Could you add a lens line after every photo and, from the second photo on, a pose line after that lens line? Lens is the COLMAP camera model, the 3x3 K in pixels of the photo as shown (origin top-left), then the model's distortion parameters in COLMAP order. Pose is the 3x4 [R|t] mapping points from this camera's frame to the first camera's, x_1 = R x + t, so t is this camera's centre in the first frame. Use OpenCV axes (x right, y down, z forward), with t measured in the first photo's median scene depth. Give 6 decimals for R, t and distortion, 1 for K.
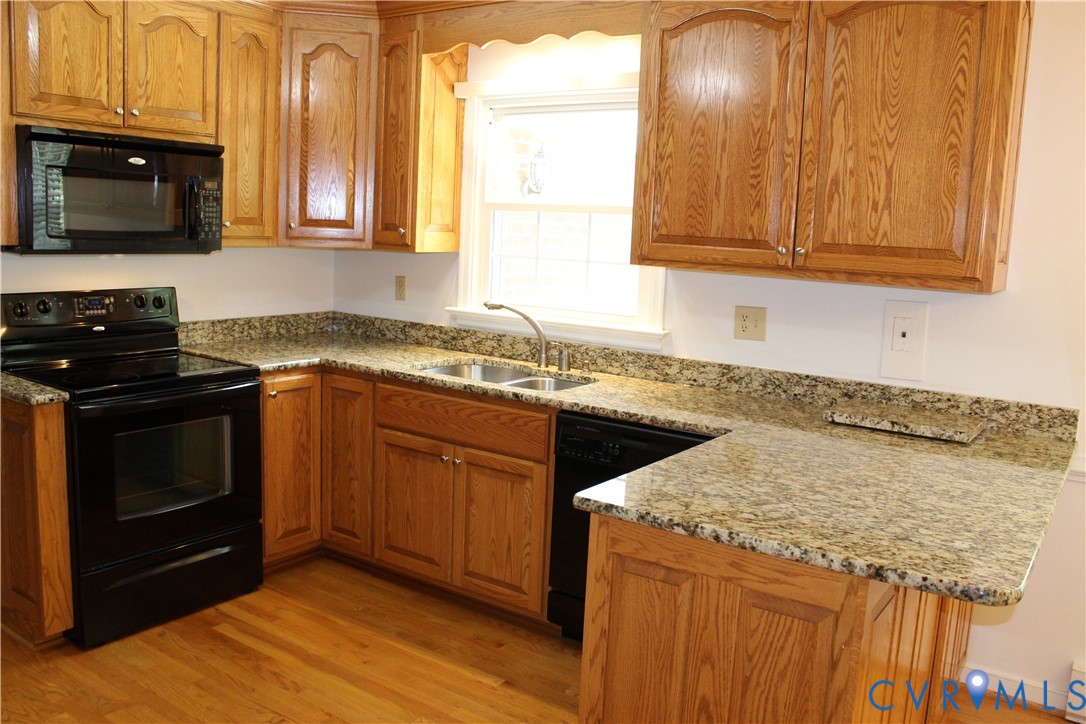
lens RADIAL K [[905.3, 0, 539.8], [0, 905.3, 357.6], [0, 0, 1]] dist [-0.169153, 0.151500]
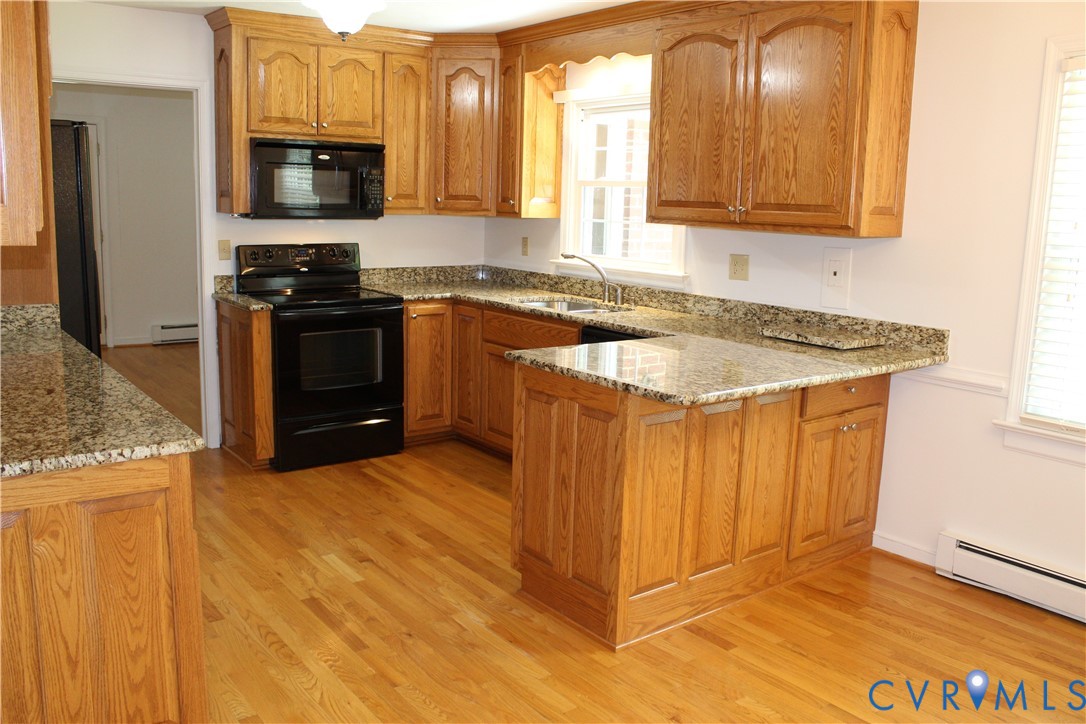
lens RADIAL K [[905.3, 0, 539.8], [0, 905.3, 357.6], [0, 0, 1]] dist [-0.169153, 0.151500]
pose [[0.951058, 0.035150, -0.307006, 0.385545], [-0.029690, 0.999307, 0.022439, 0.077366], [0.307582, -0.012225, 0.951443, -0.361755]]
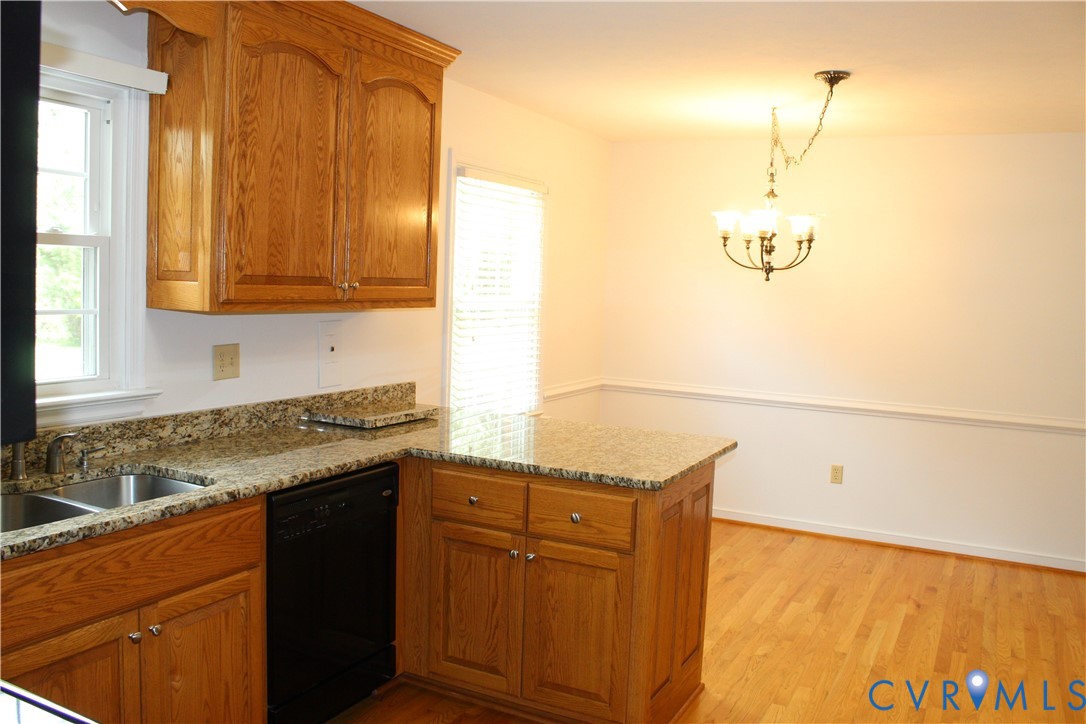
lens RADIAL K [[905.3, 0, 539.8], [0, 905.3, 357.6], [0, 0, 1]] dist [-0.169153, 0.151500]
pose [[-0.127583, -0.131840, 0.983026, -0.779811], [0.099844, 0.984384, 0.144980, -0.154770], [-0.986790, 0.116647, -0.112427, 0.820422]]
